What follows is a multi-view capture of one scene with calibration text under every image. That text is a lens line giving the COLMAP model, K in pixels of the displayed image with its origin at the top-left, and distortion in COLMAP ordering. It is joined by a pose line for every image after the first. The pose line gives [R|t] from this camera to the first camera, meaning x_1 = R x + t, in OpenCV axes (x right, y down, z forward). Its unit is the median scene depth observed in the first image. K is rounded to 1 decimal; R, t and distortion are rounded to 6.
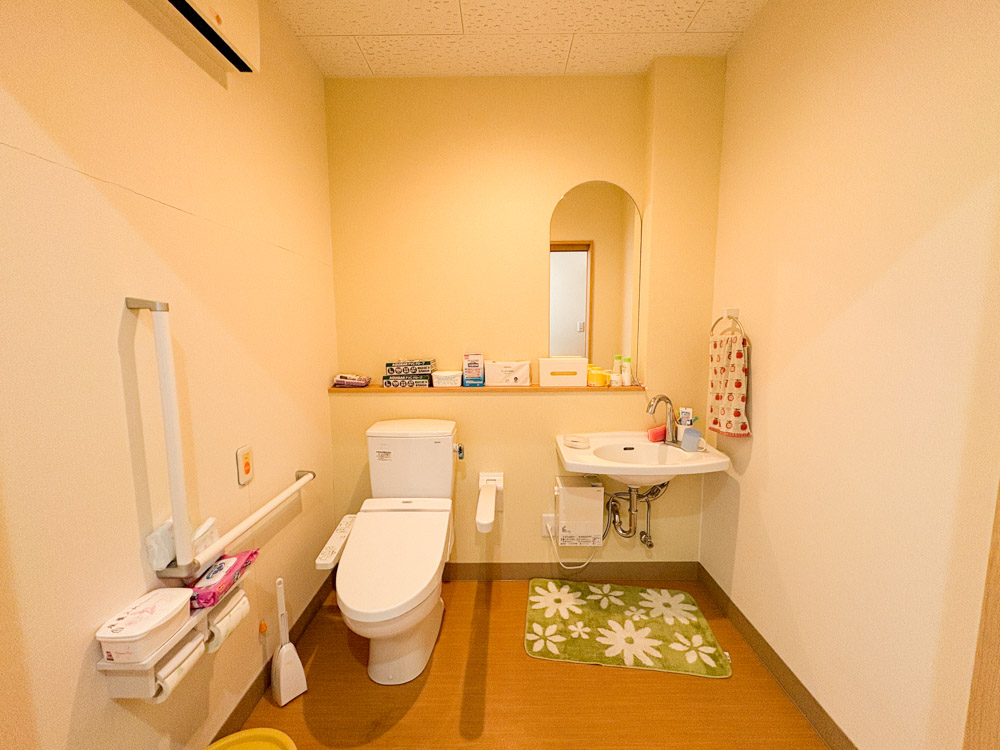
lens RADIAL K [[395.7, 0, 497.8], [0, 395.7, 374.6], [0, 0, 1]] dist [-0.000352, 0.000519]
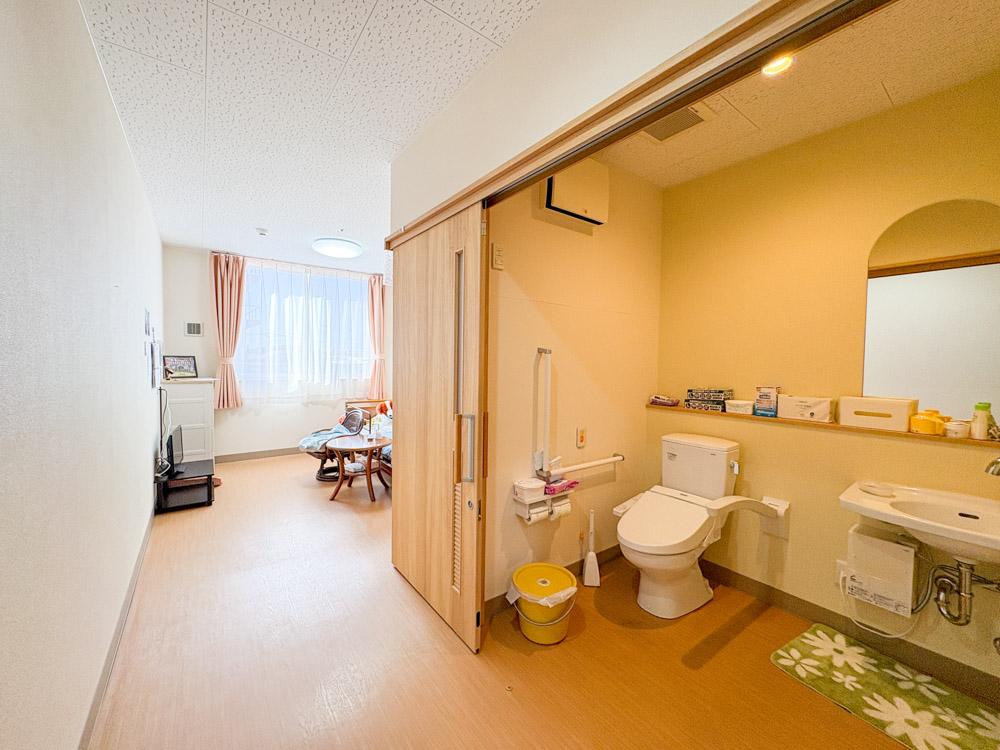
lens RADIAL K [[395.7, 0, 499.9], [0, 395.7, 377.4], [0, 0, 1]] dist [-0.000352, 0.000519]
pose [[0.605967, 0.050365, -0.793894, 0.392548], [-0.107766, 0.993991, -0.019197, 0.024982], [0.788157, 0.097188, 0.607753, -0.290365]]
